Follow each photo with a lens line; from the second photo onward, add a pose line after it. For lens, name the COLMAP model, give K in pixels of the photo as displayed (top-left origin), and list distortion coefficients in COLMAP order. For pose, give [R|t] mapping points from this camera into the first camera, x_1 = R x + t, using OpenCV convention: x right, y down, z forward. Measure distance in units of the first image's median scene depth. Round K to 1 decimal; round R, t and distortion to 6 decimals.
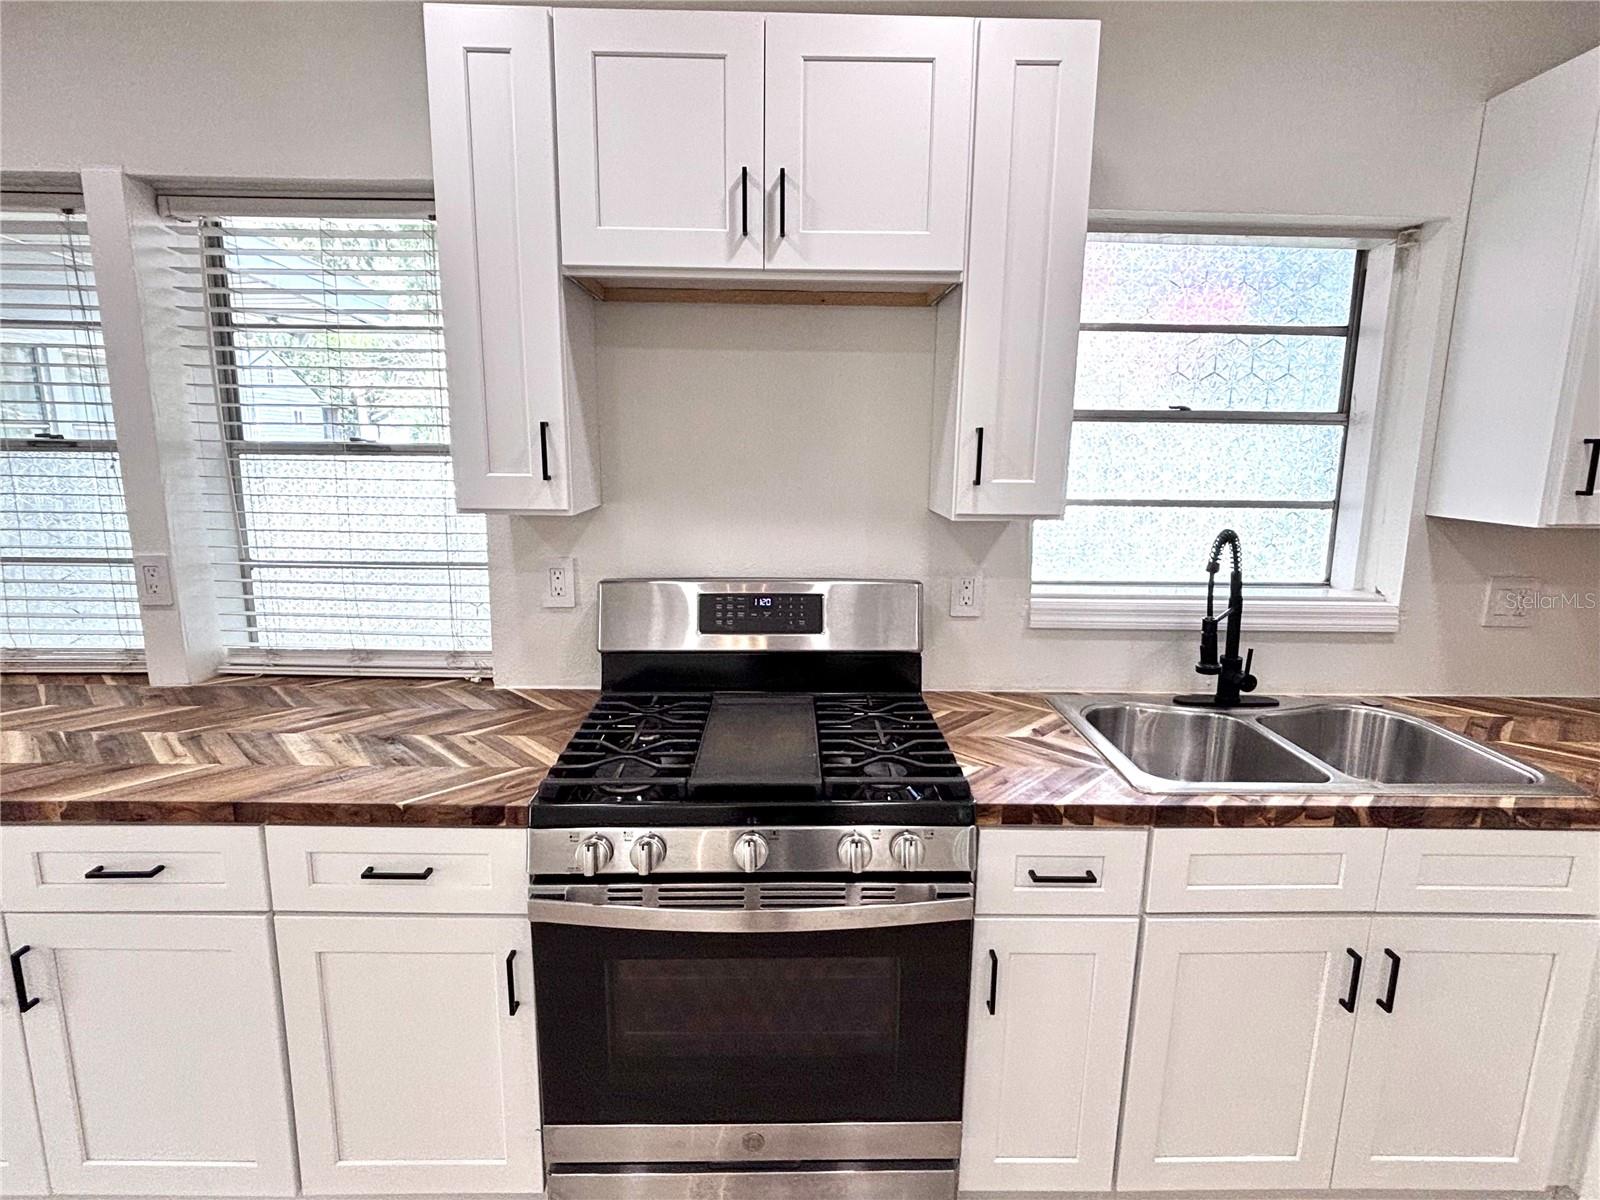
lens RADIAL K [[820.7, 0, 798.6], [0, 820.7, 595.2], [0, 0, 1]] dist [-0.001041, 0.000642]
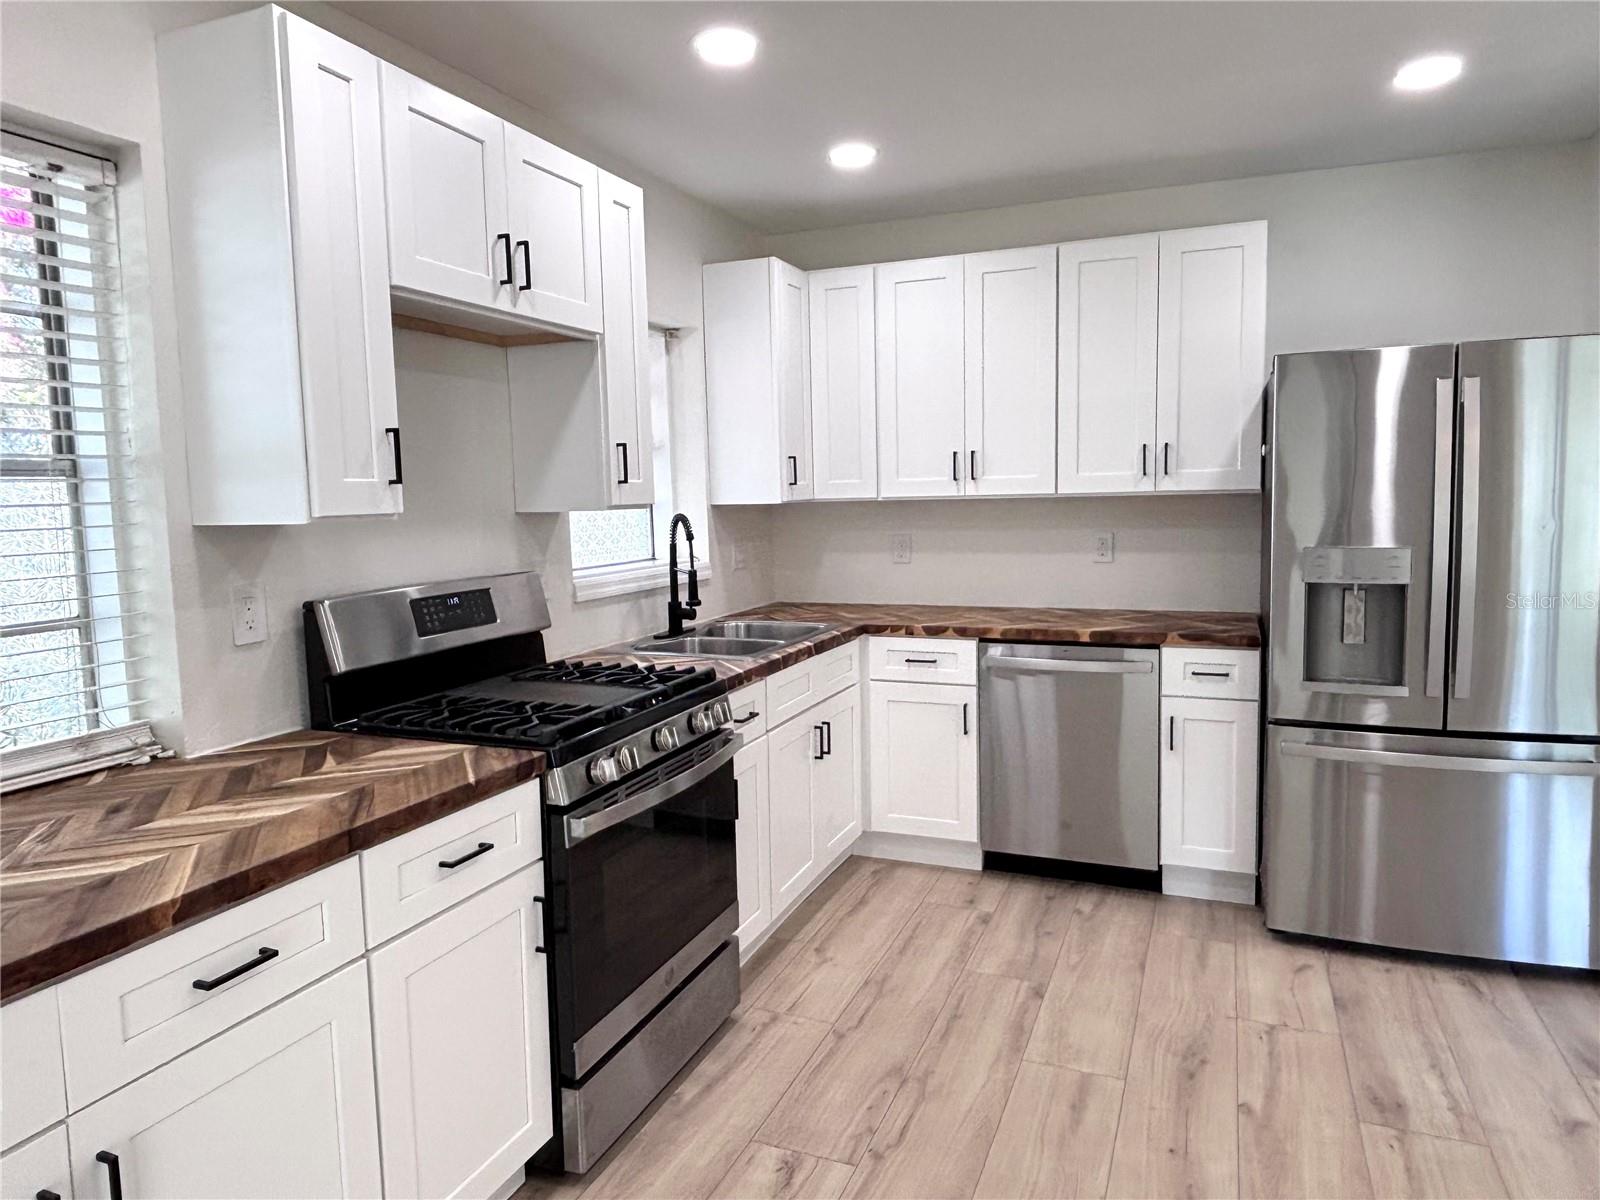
lens RADIAL K [[1026.0, 0, 799.2], [0, 1026.0, 586.1], [0, 0, 1]] dist [0.041657, -0.061690]
pose [[0.399291, -0.107367, 0.910516, -1.127090], [0.195537, 0.980242, 0.029839, 0.038721], [-0.895730, 0.166125, 0.412396, 0.028049]]
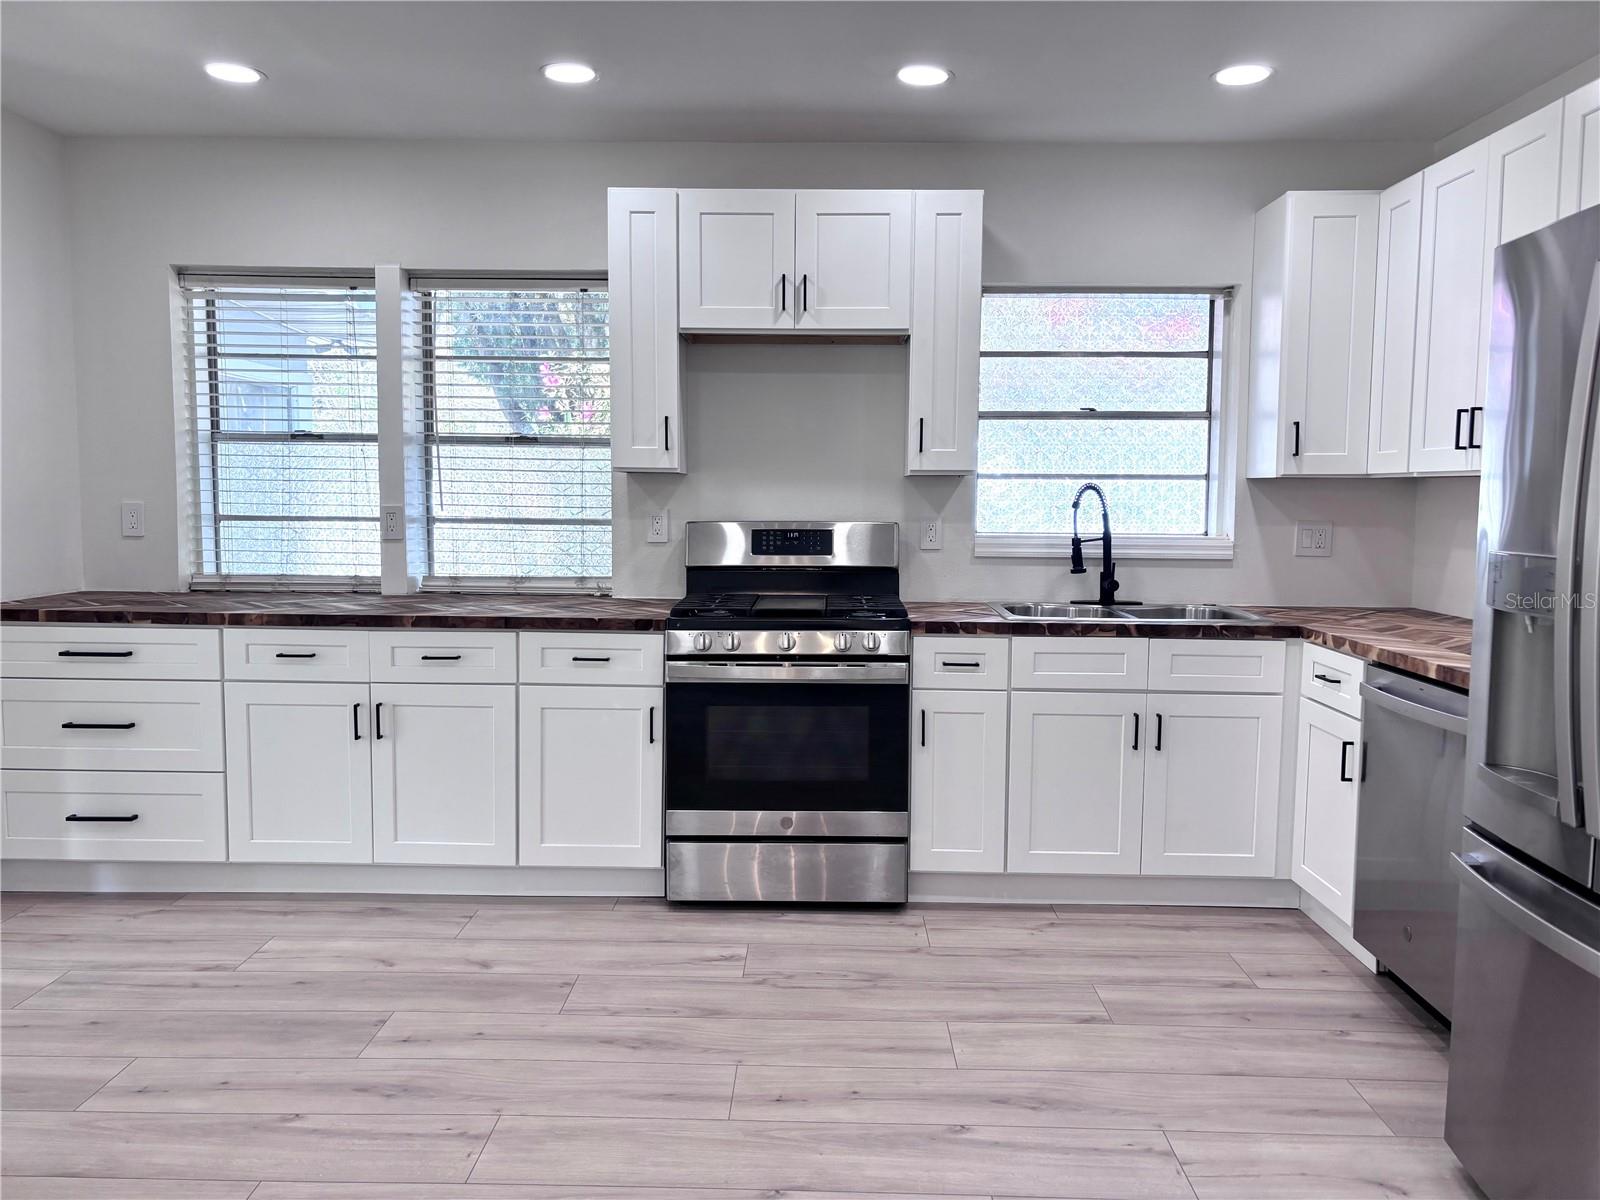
lens RADIAL K [[1212.0, 0, 804.5], [0, 1212.0, 597.4], [0, 0, 1]] dist [0.082526, -0.112891]
pose [[0.999302, -0.000359, -0.037349, 0.063693], [-0.003270, 0.995274, -0.097054, 0.355017], [0.037208, 0.097108, 0.994578, -1.275876]]
